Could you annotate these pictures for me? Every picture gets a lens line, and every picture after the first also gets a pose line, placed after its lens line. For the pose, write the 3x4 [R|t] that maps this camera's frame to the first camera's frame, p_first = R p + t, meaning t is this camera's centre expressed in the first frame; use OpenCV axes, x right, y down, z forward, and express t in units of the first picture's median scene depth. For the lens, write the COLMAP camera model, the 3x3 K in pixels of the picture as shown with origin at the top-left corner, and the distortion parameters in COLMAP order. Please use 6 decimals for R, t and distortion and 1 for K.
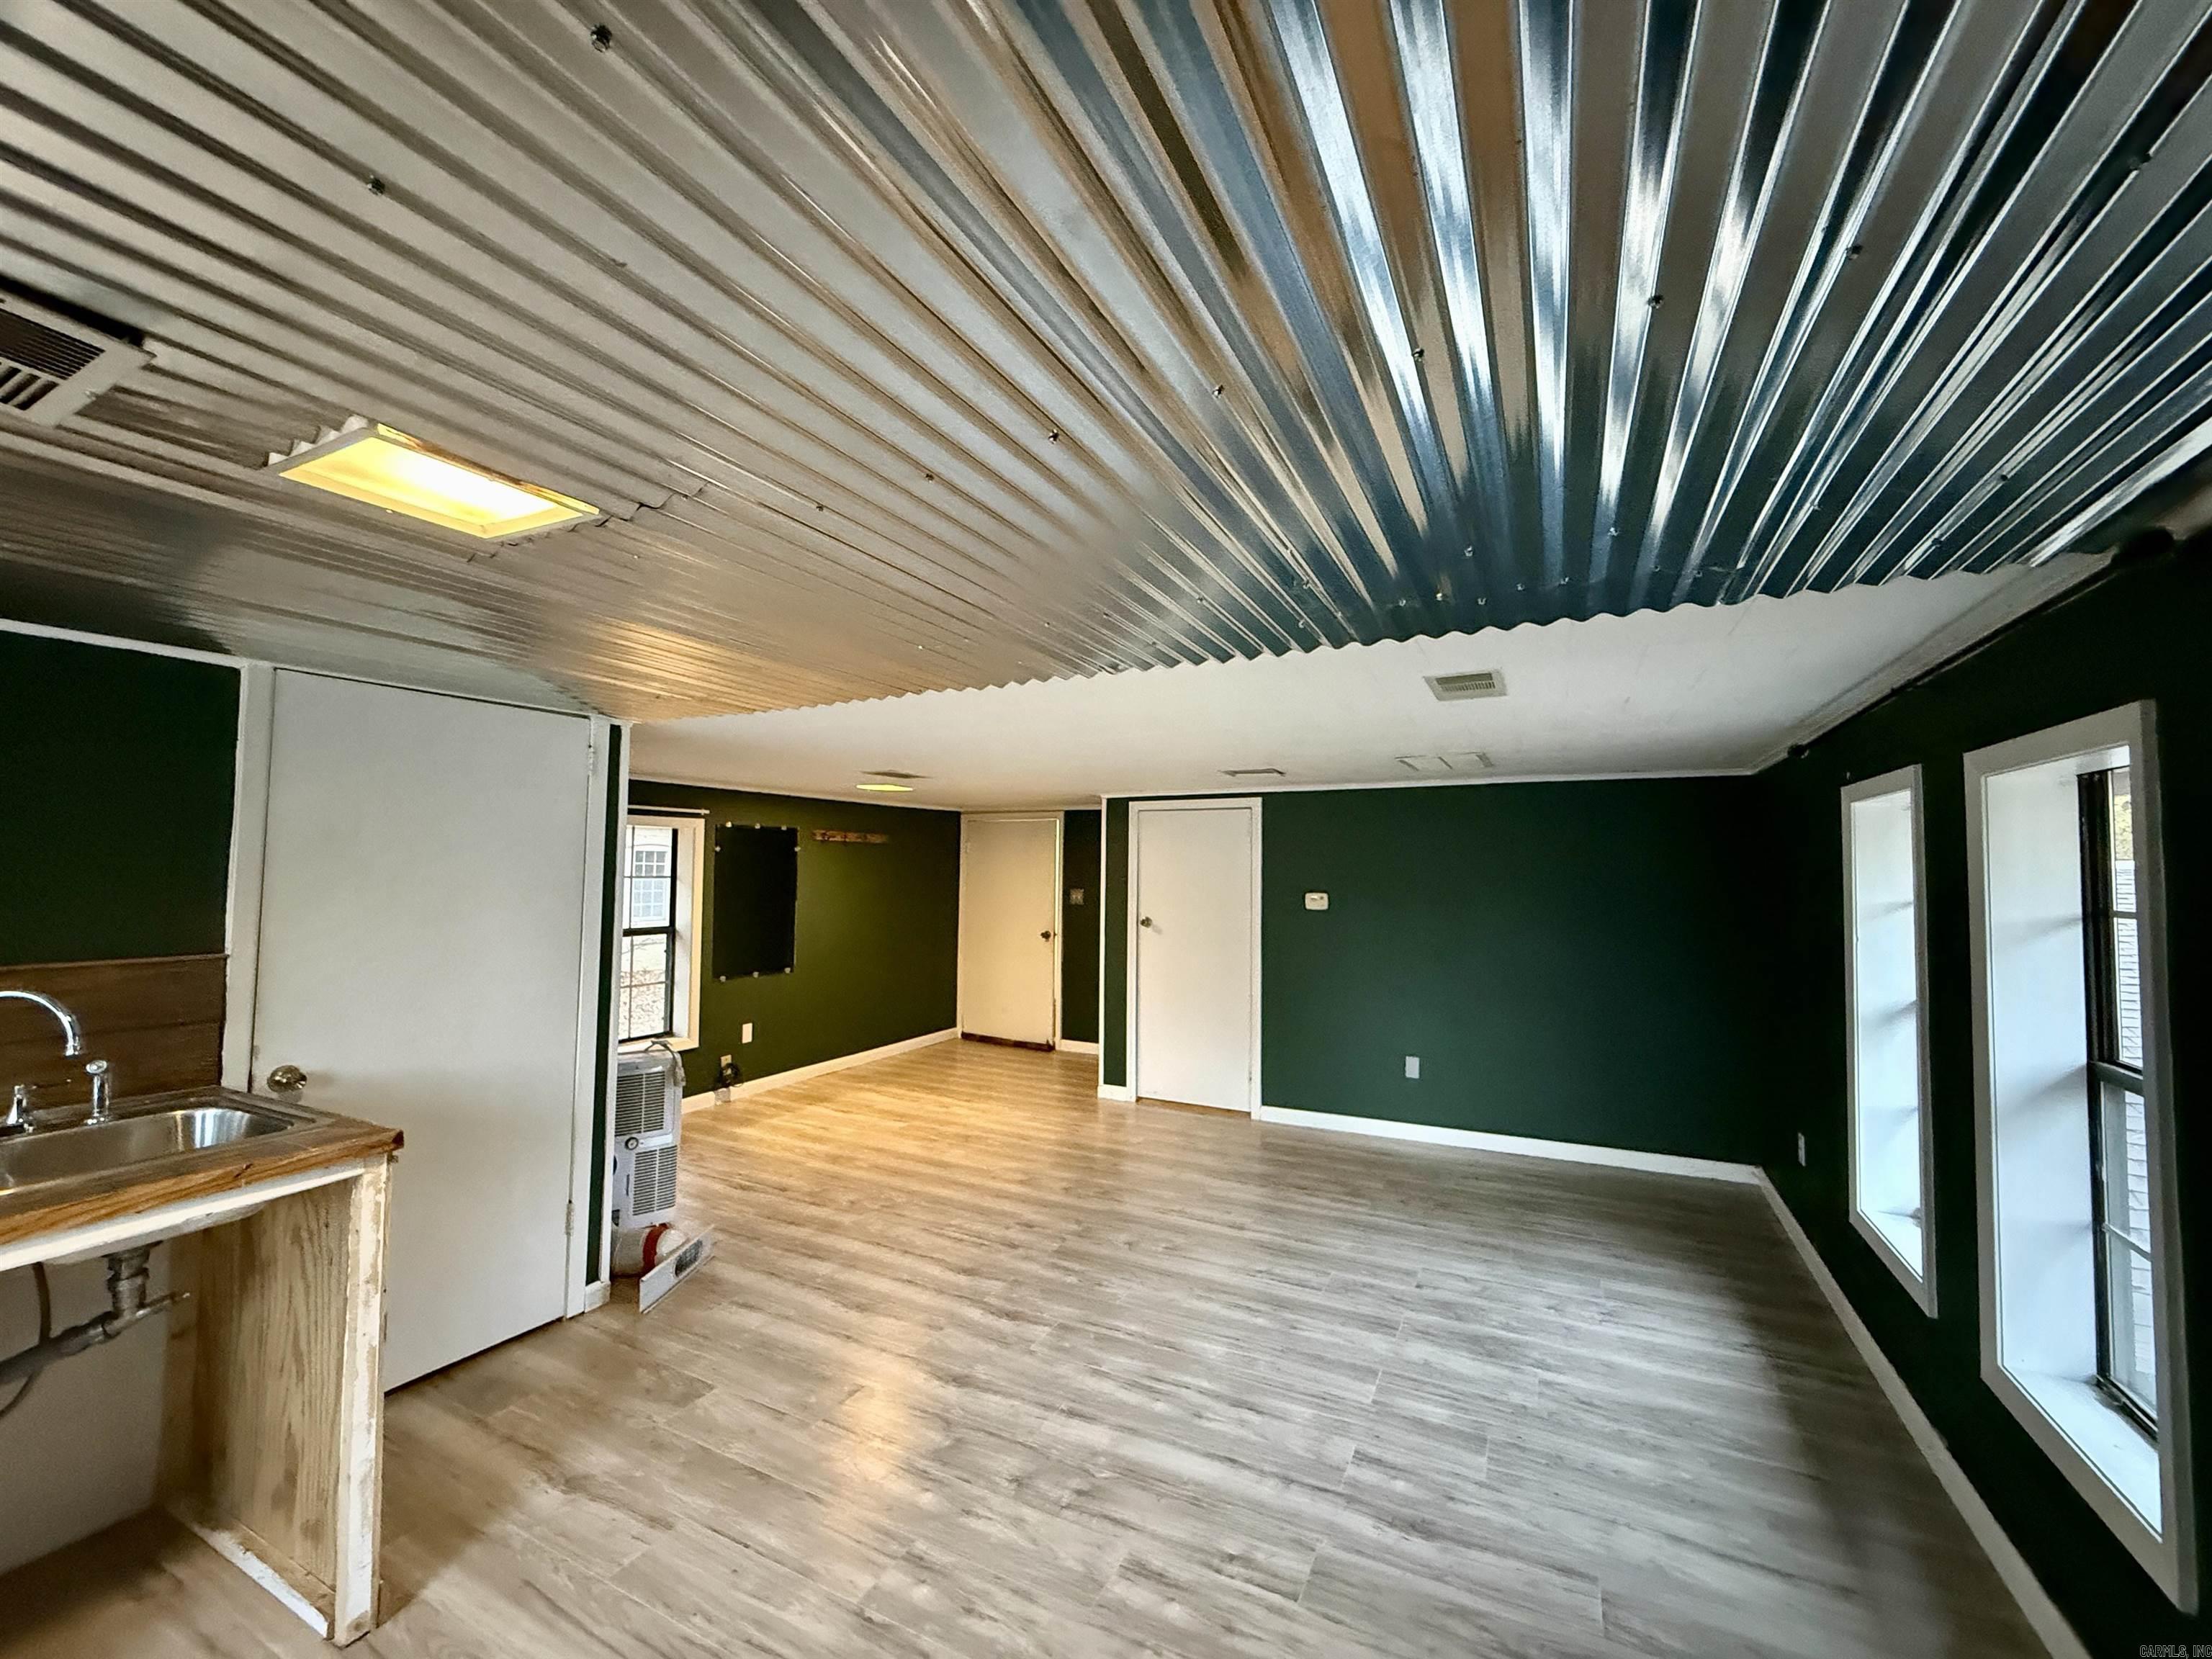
lens RADIAL K [[868.6, 0, 1110.9], [0, 868.6, 834.6], [0, 0, 1]] dist [0.000544, 0.000059]
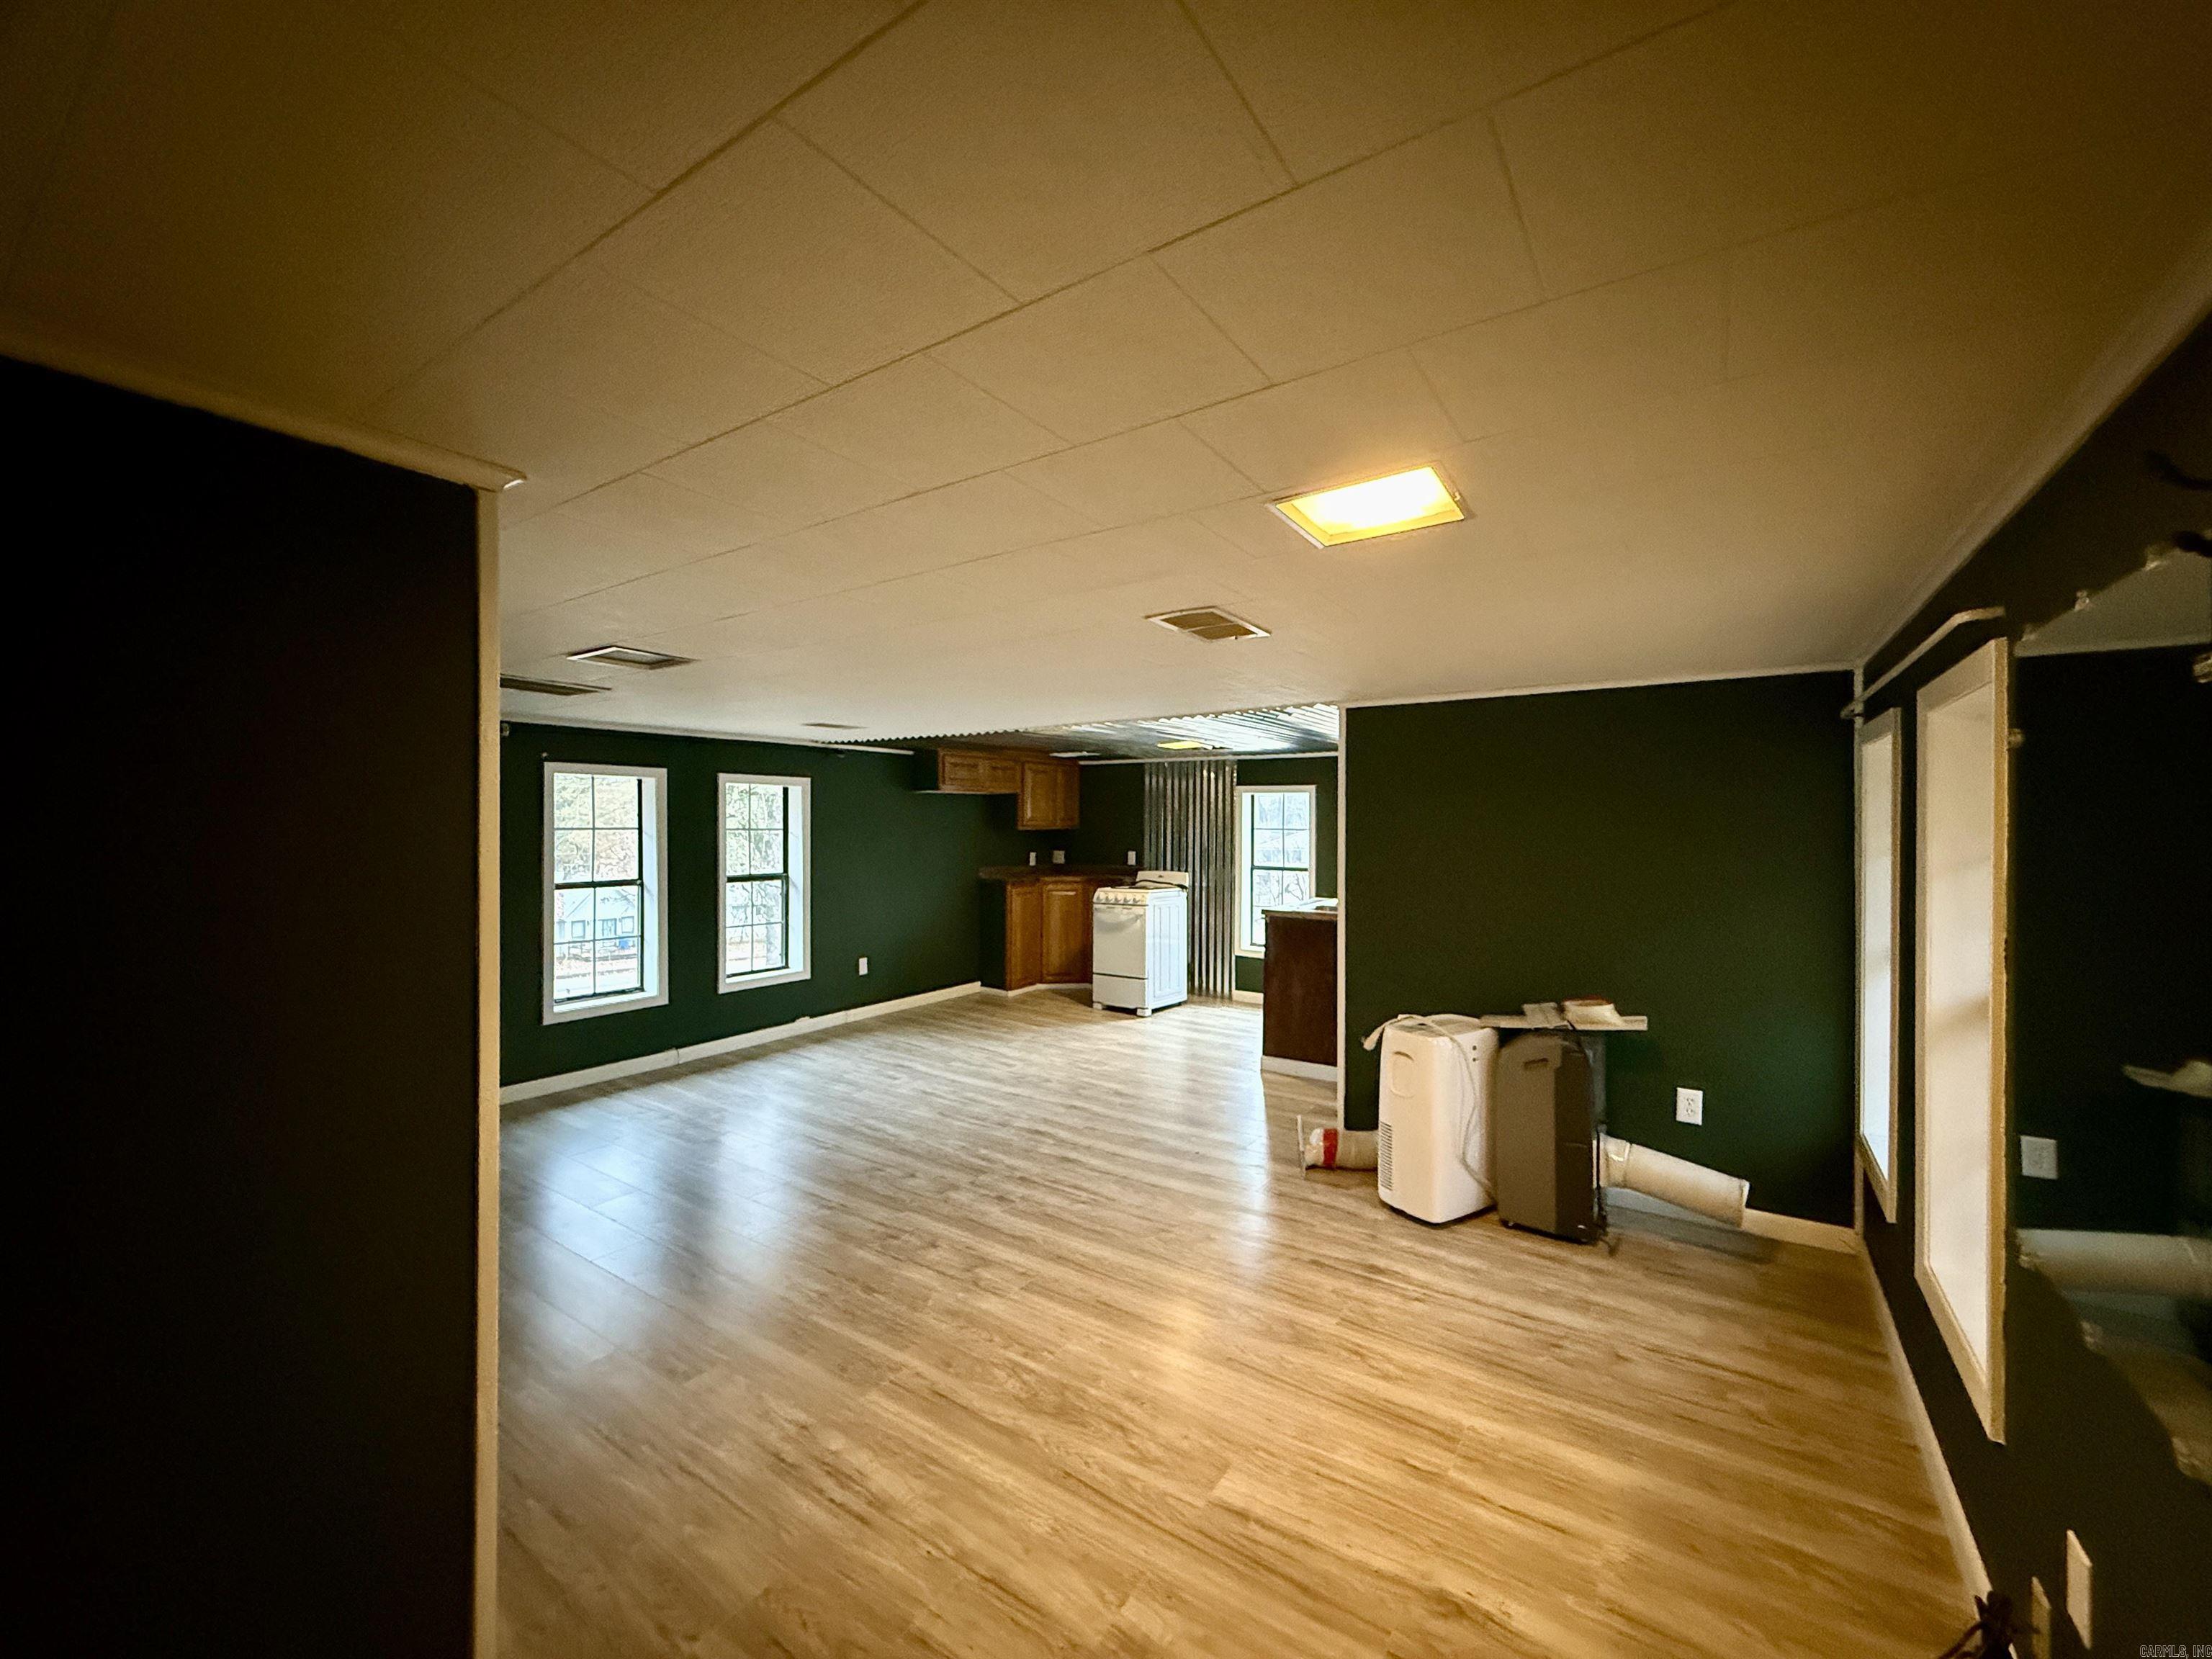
lens RADIAL K [[868.6, 0, 1109.4], [0, 868.6, 825.2], [0, 0, 1]] dist [0.000544, 0.000059]
pose [[-0.991881, -0.013819, 0.126419, -0.371004], [-0.019199, 0.998957, -0.041437, 0.103178], [-0.125715, -0.043528, -0.991111, 2.220548]]
